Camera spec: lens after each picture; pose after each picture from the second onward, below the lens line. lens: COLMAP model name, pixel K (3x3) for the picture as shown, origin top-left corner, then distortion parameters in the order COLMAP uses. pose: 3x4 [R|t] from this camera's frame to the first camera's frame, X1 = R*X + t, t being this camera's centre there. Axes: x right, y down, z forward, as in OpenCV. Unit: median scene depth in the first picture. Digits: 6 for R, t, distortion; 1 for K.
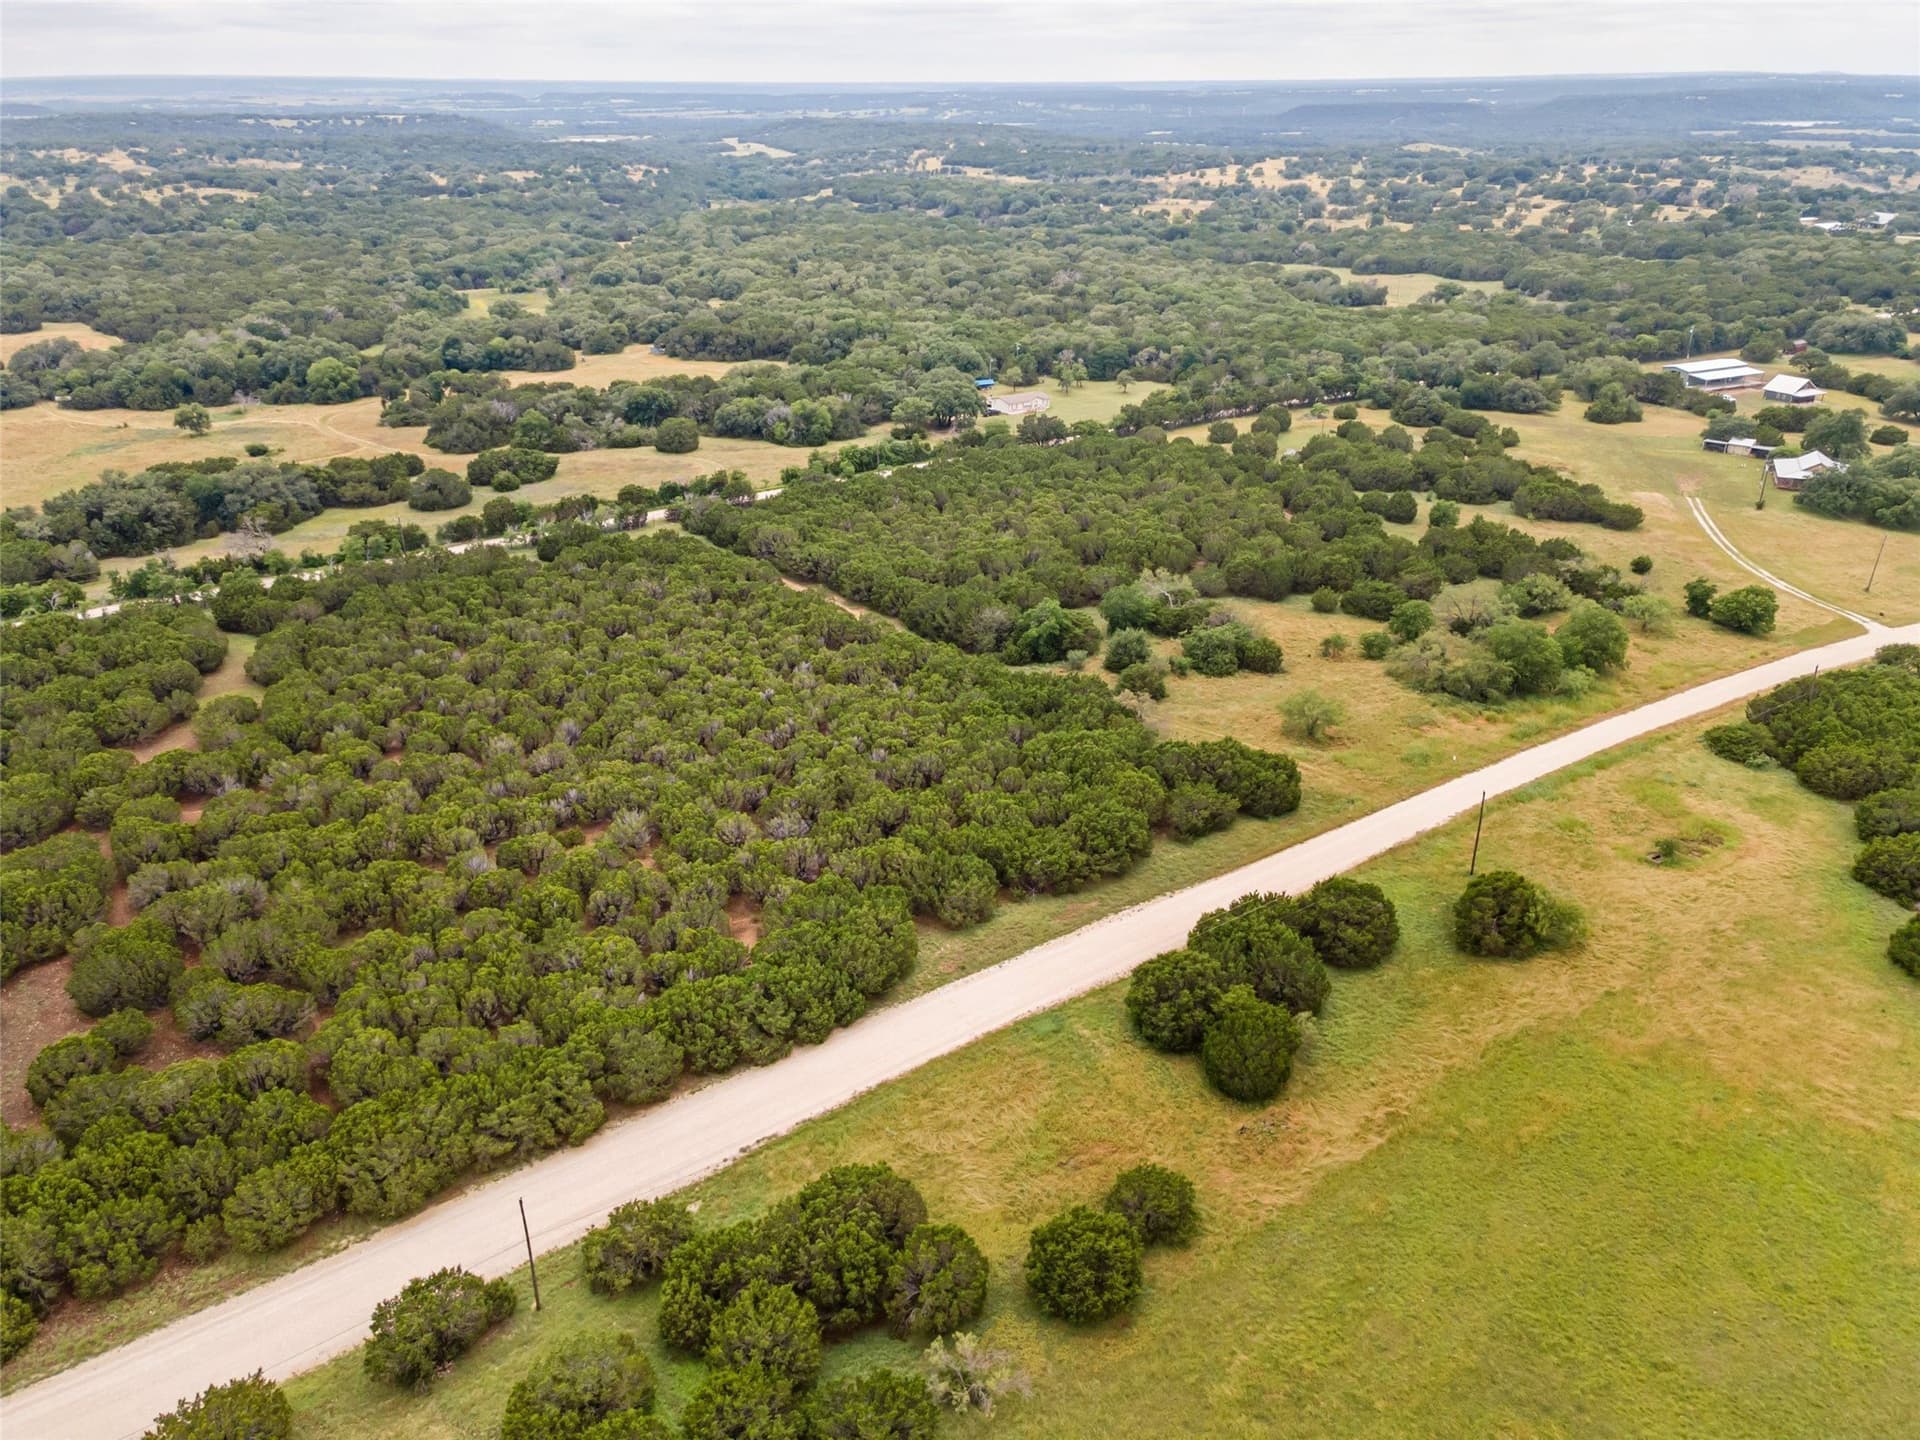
lens RADIAL K [[1393.7, 0, 956.1], [0, 1393.7, 720.4], [0, 0, 1]] dist [0.035300, 0.030093]
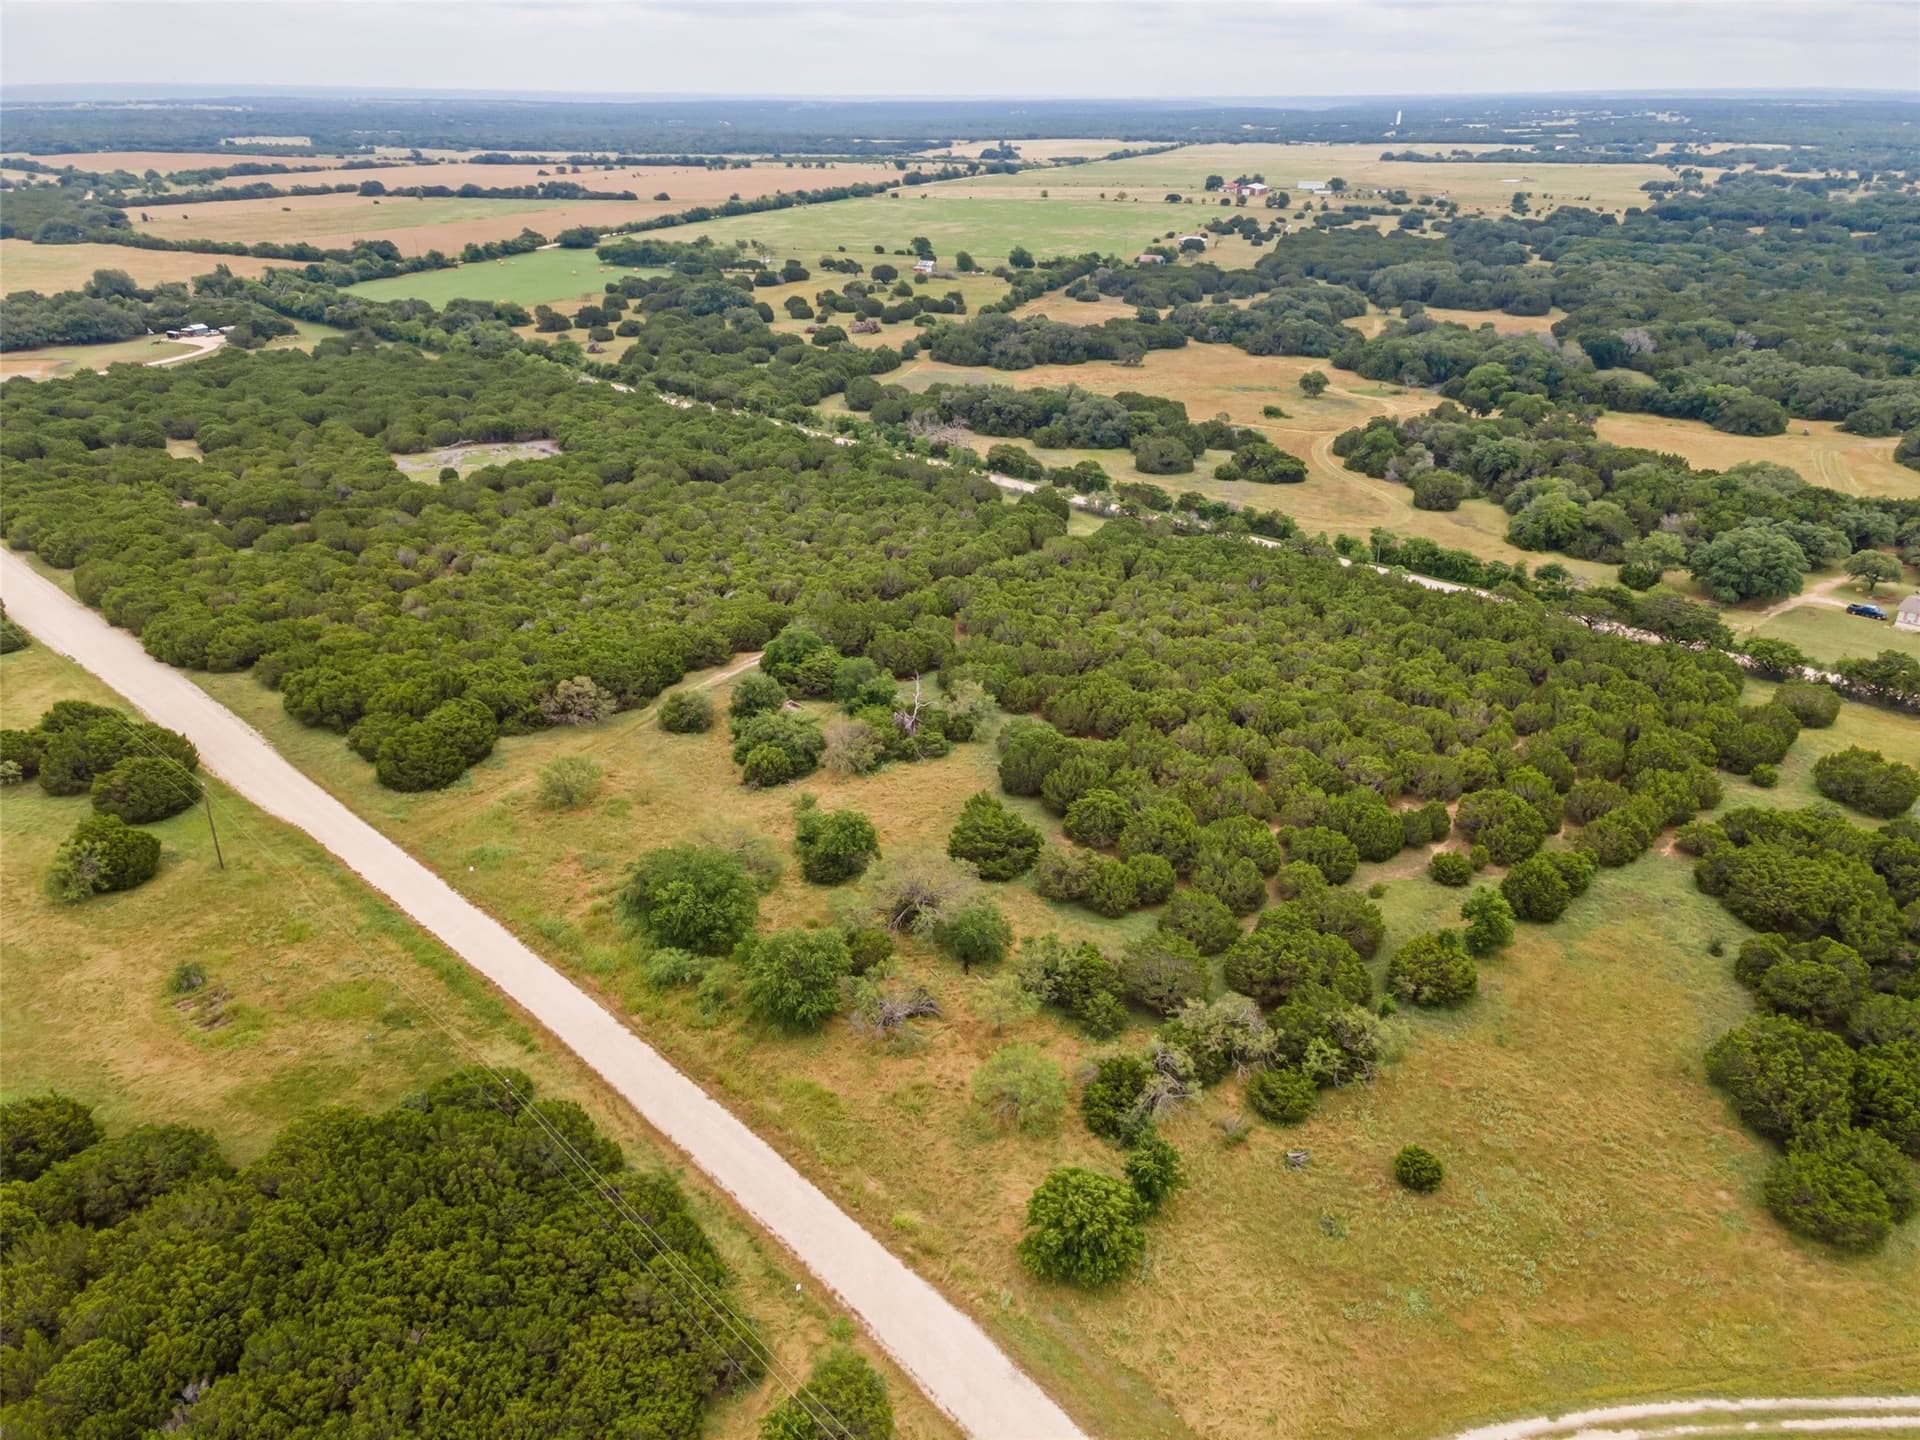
lens RADIAL K [[1393.7, 0, 969.2], [0, 1393.7, 727.6], [0, 0, 1]] dist [0.035300, 0.030093]
pose [[0.178421, 0.411909, -0.893586, 0.687230], [-0.414990, 0.854937, 0.311233, -0.265197], [0.892160, 0.315299, 0.323477, 0.585510]]
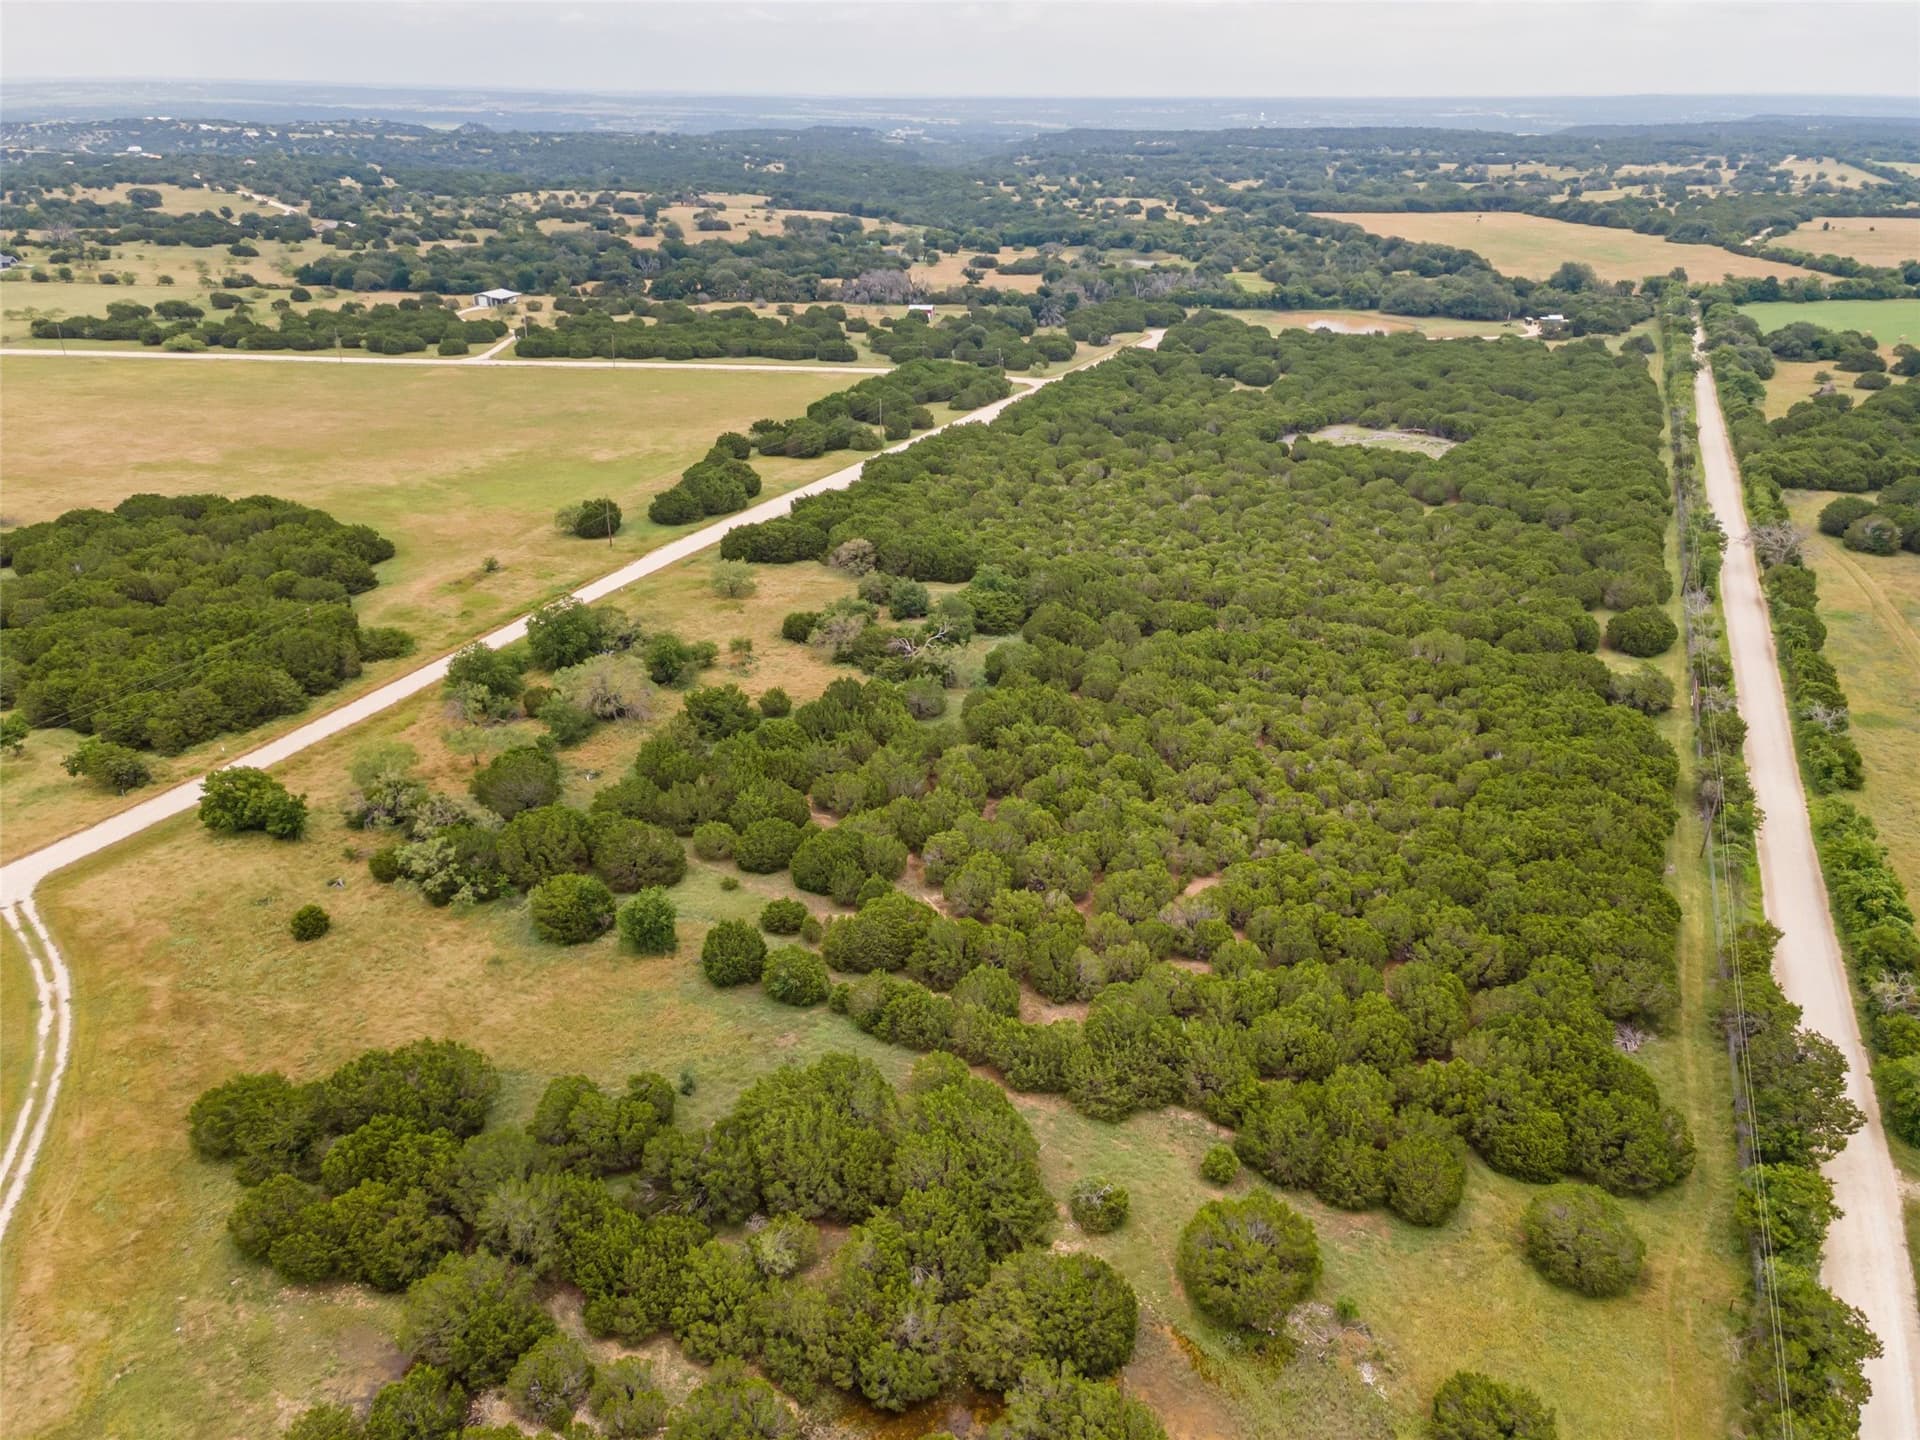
lens RADIAL K [[1393.7, 0, 964.4], [0, 1393.7, 721.7], [0, 0, 1]] dist [0.035300, 0.030093]
pose [[-0.860509, 0.204885, -0.466419, 0.431866], [-0.221017, 0.674762, 0.704164, -0.537561], [0.458994, 0.709026, -0.535356, 1.176631]]
